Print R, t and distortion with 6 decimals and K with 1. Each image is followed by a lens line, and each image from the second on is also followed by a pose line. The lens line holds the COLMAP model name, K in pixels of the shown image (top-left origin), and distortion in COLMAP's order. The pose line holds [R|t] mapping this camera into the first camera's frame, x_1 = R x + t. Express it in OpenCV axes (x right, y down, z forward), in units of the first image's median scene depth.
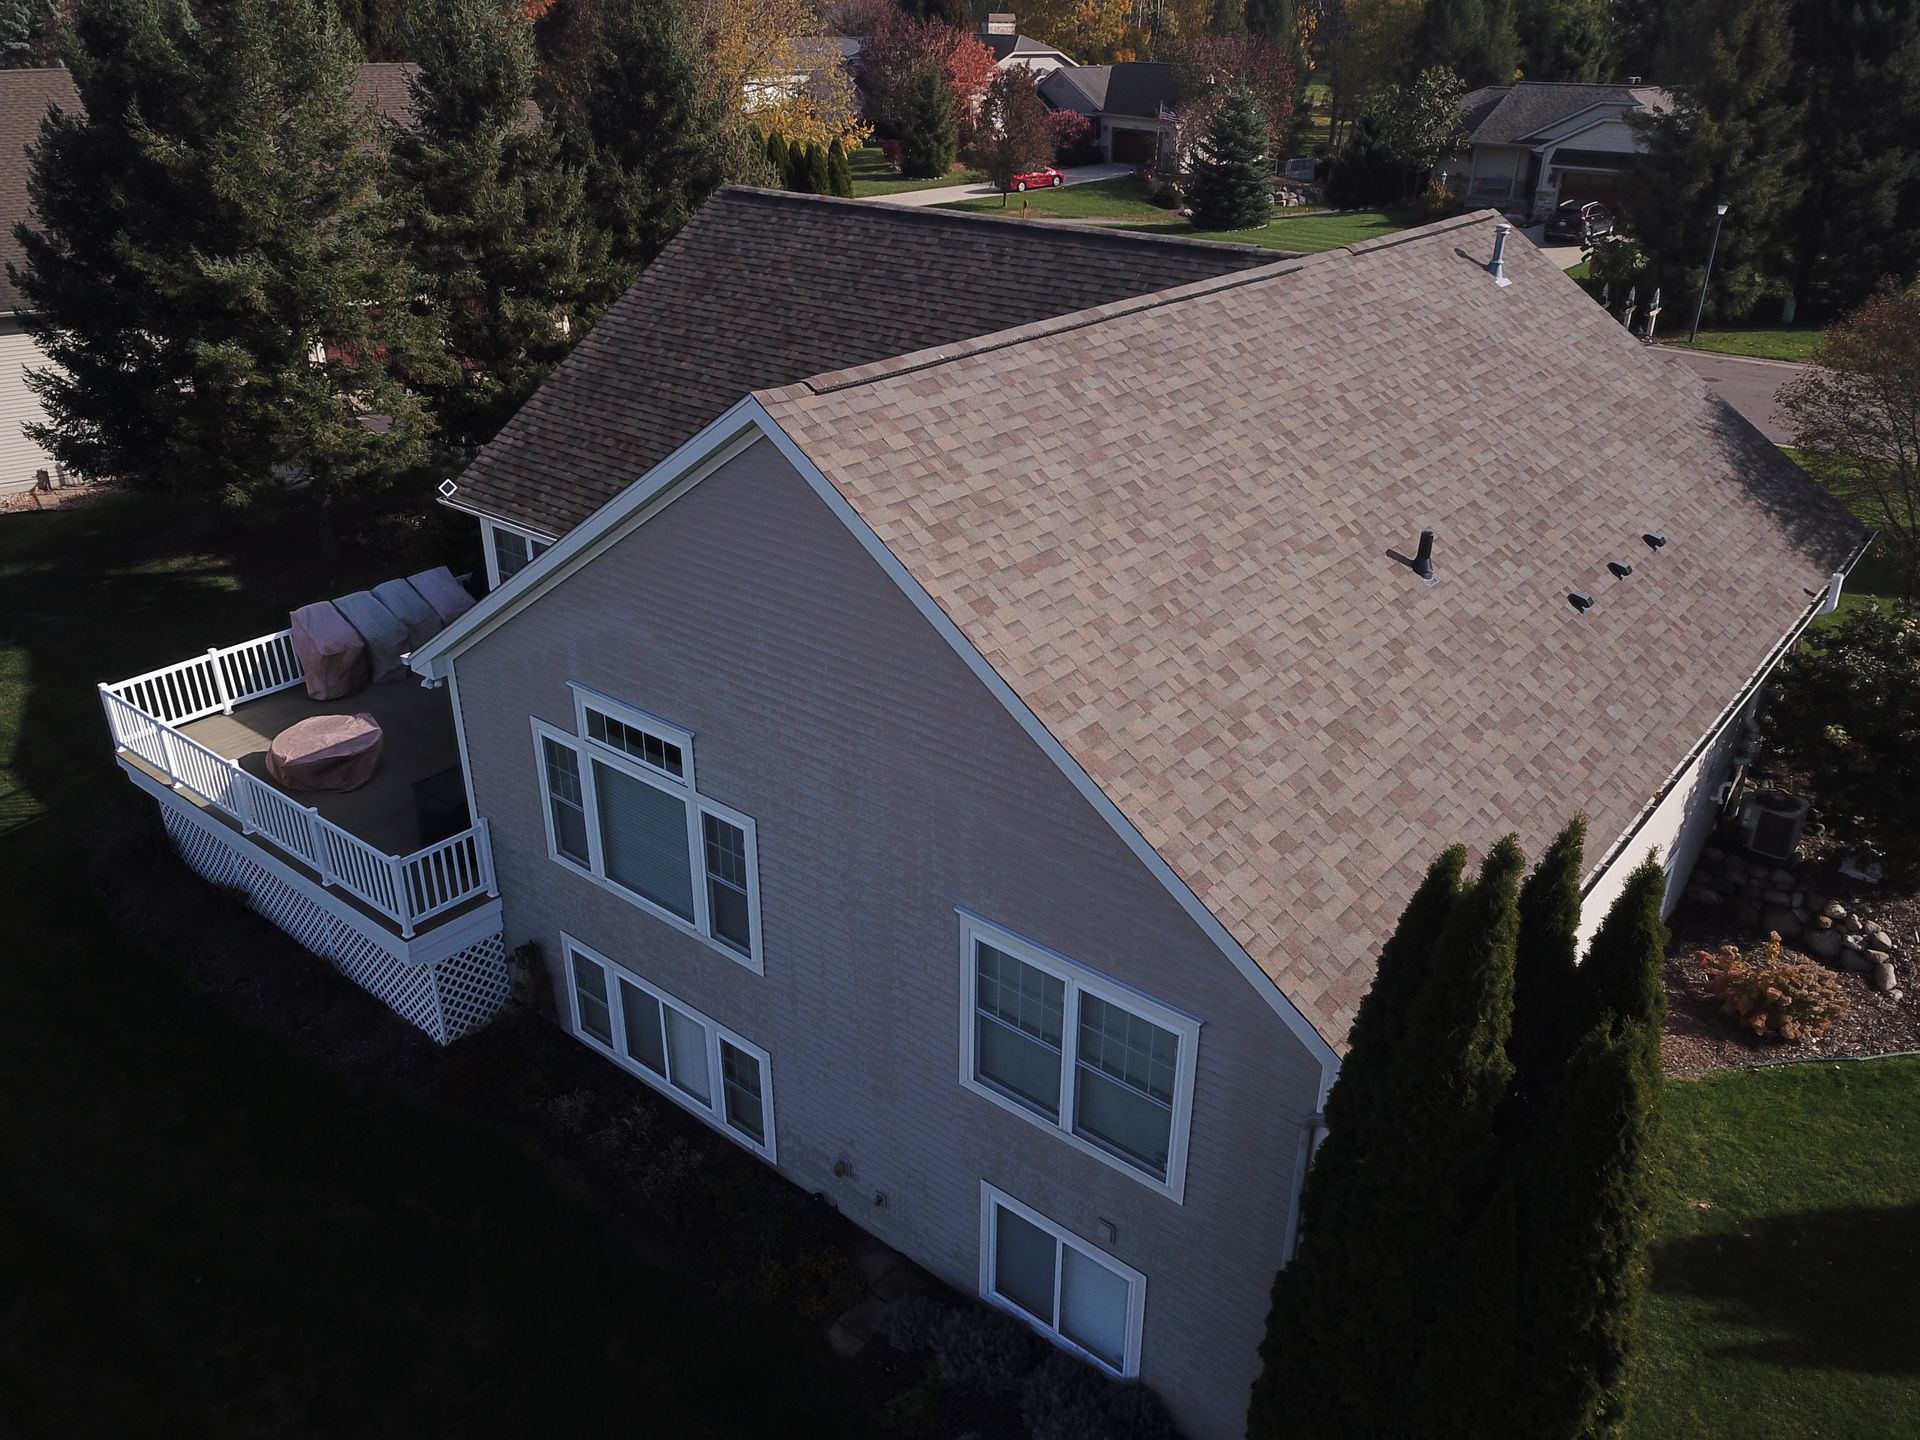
lens RADIAL K [[1461.8, 0, 973.6], [0, 1461.8, 728.8], [0, 0, 1]] dist [0.020222, -0.009988]
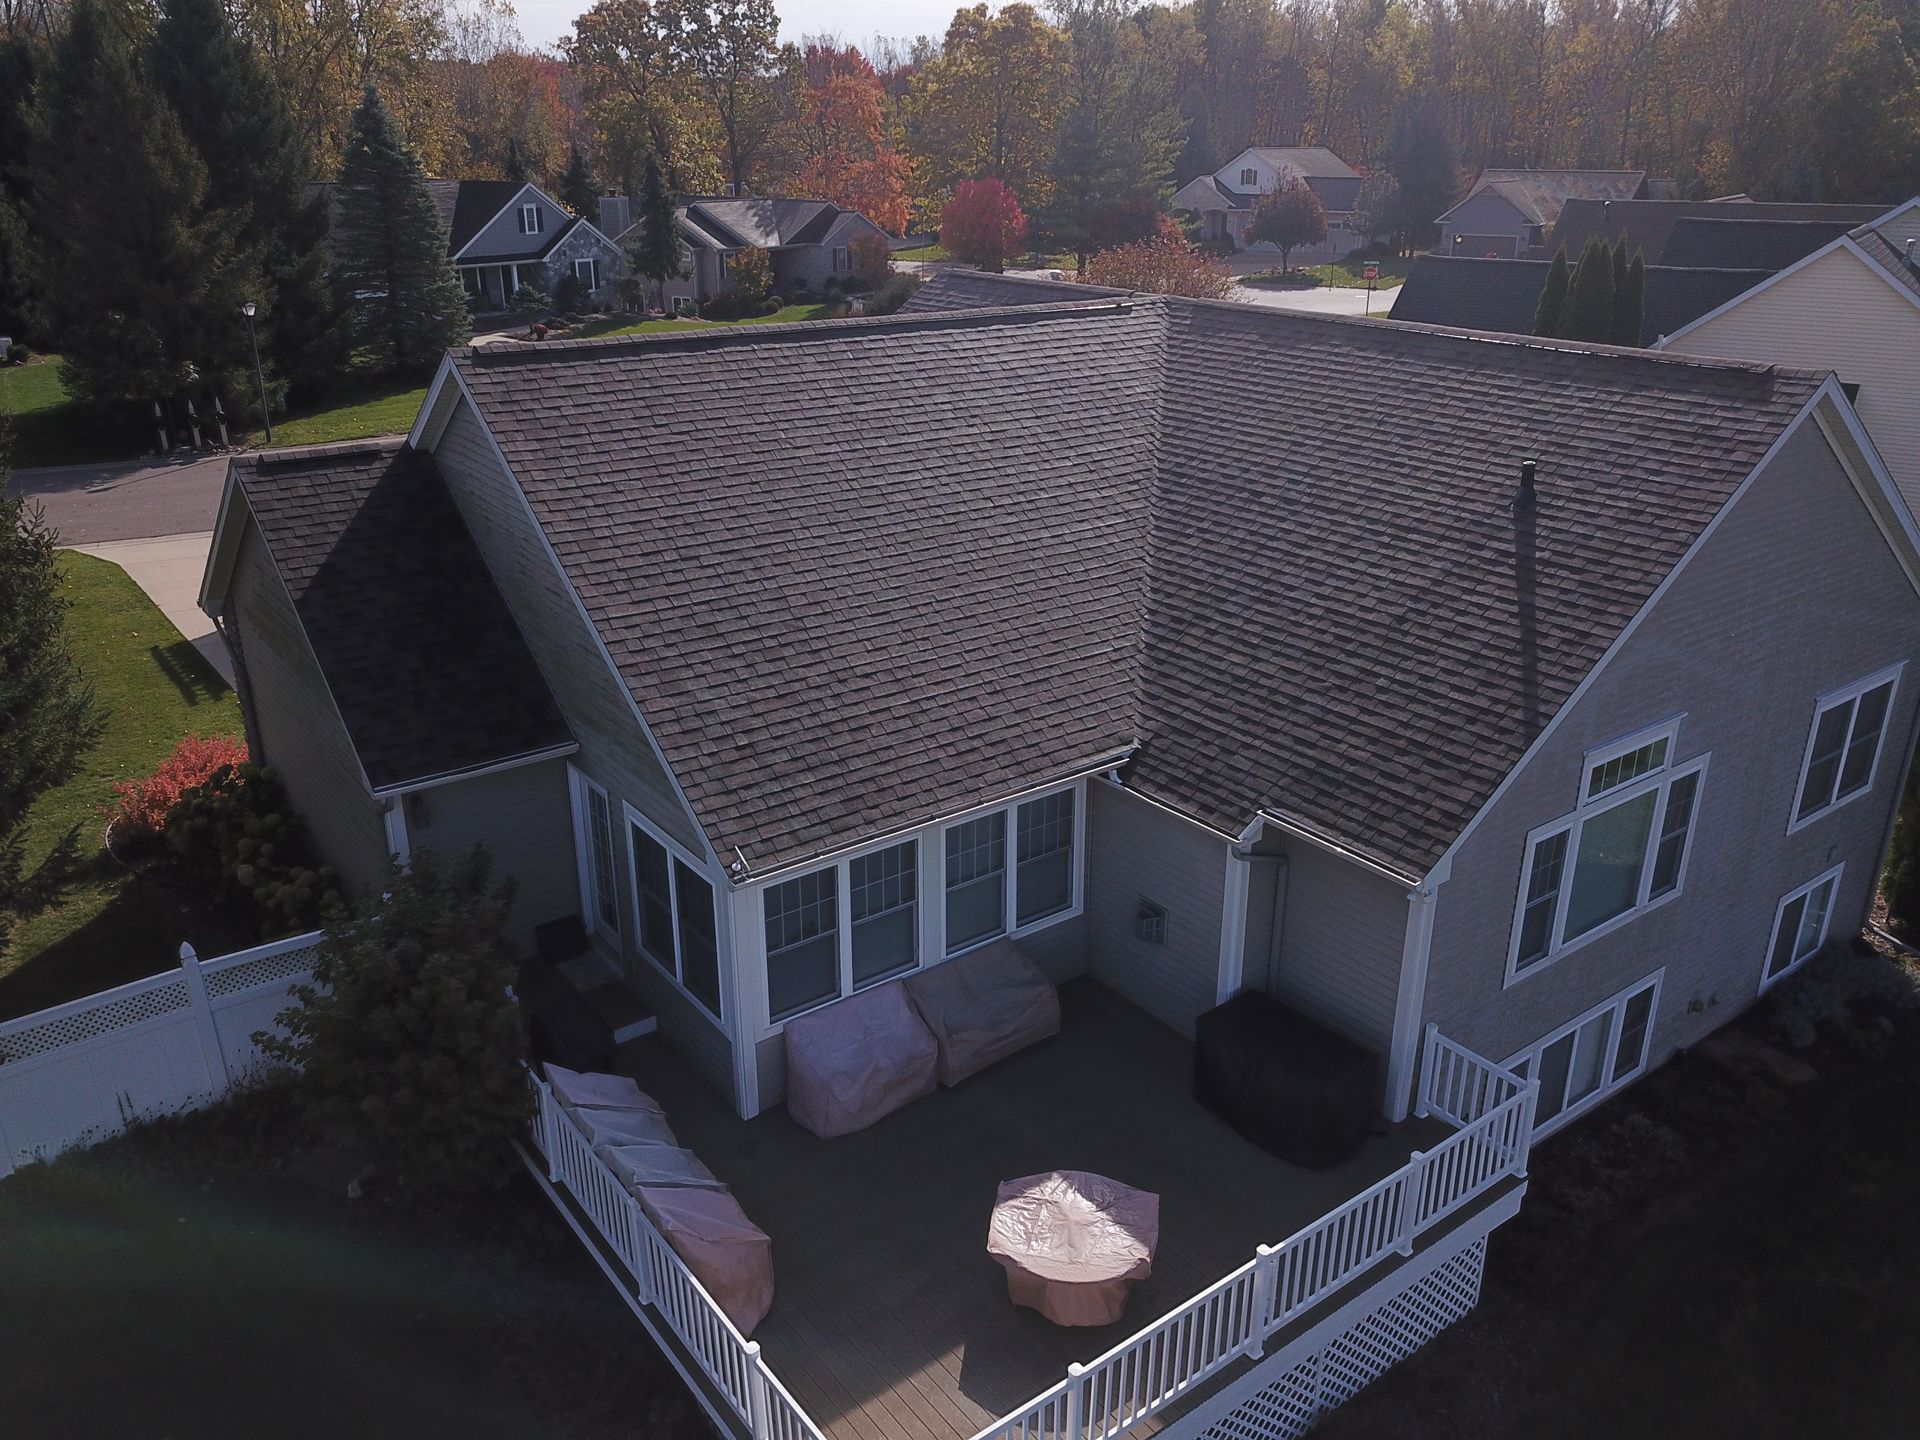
lens RADIAL K [[1461.8, 0, 973.6], [0, 1461.8, 728.8], [0, 0, 1]] dist [0.020222, -0.009988]
pose [[0.232885, -0.370875, 0.899009, -1.049383], [0.426793, 0.869625, 0.248194, -0.390759], [-0.873849, 0.325890, 0.360809, 0.844925]]
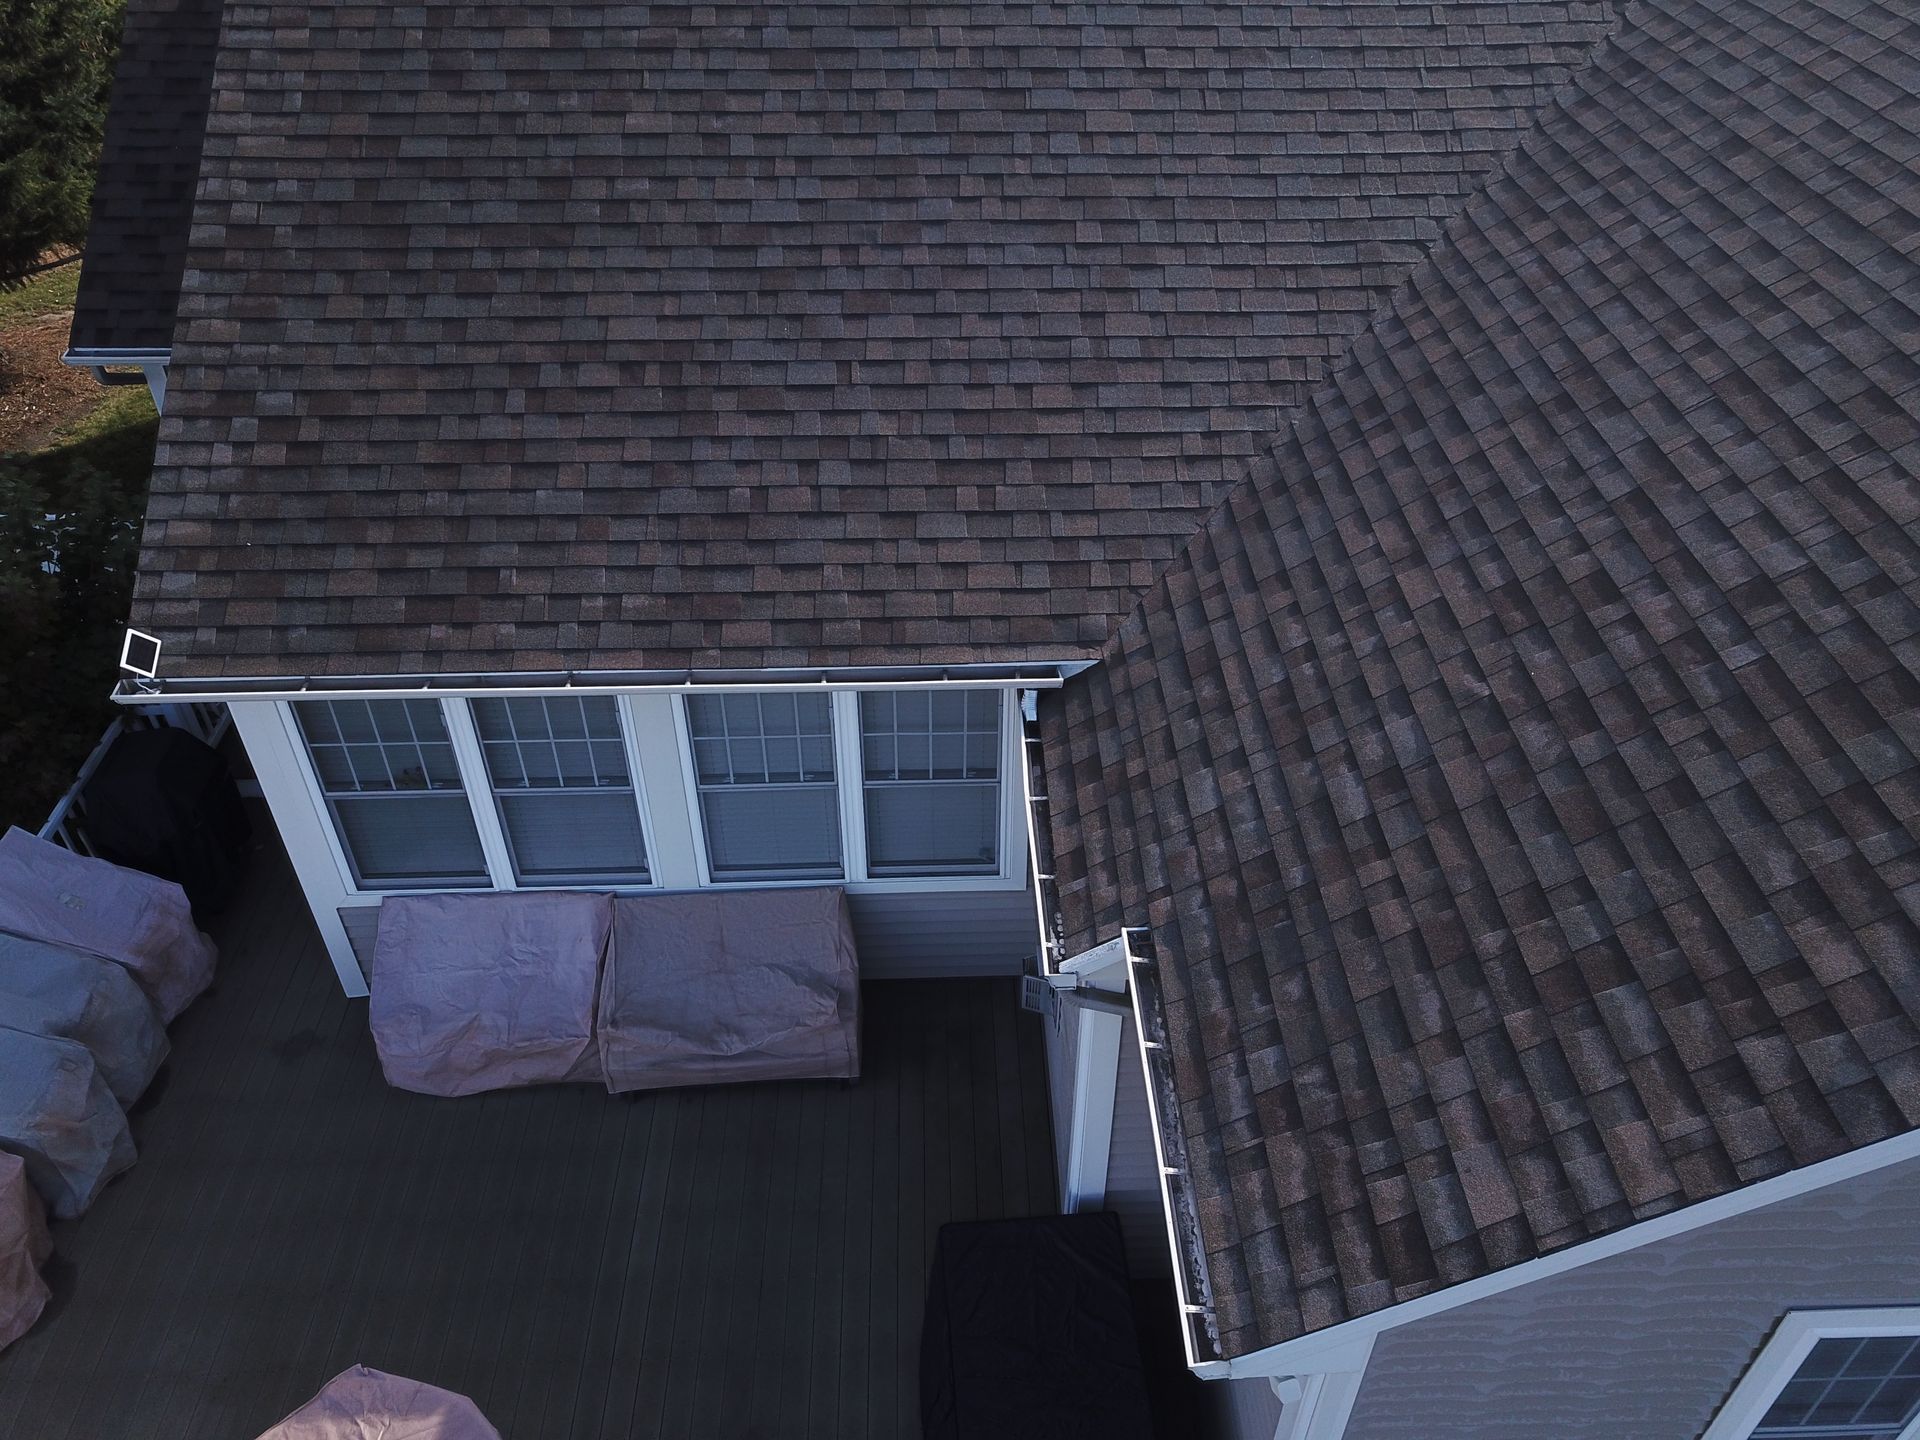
lens RADIAL K [[1461.8, 0, 973.6], [0, 1461.8, 728.8], [0, 0, 1]] dist [0.020222, -0.009988]
pose [[0.750233, -0.423720, 0.507554, -0.481602], [0.292709, 0.901184, 0.319670, -0.244970], [-0.592850, -0.091262, 0.800125, 0.764678]]
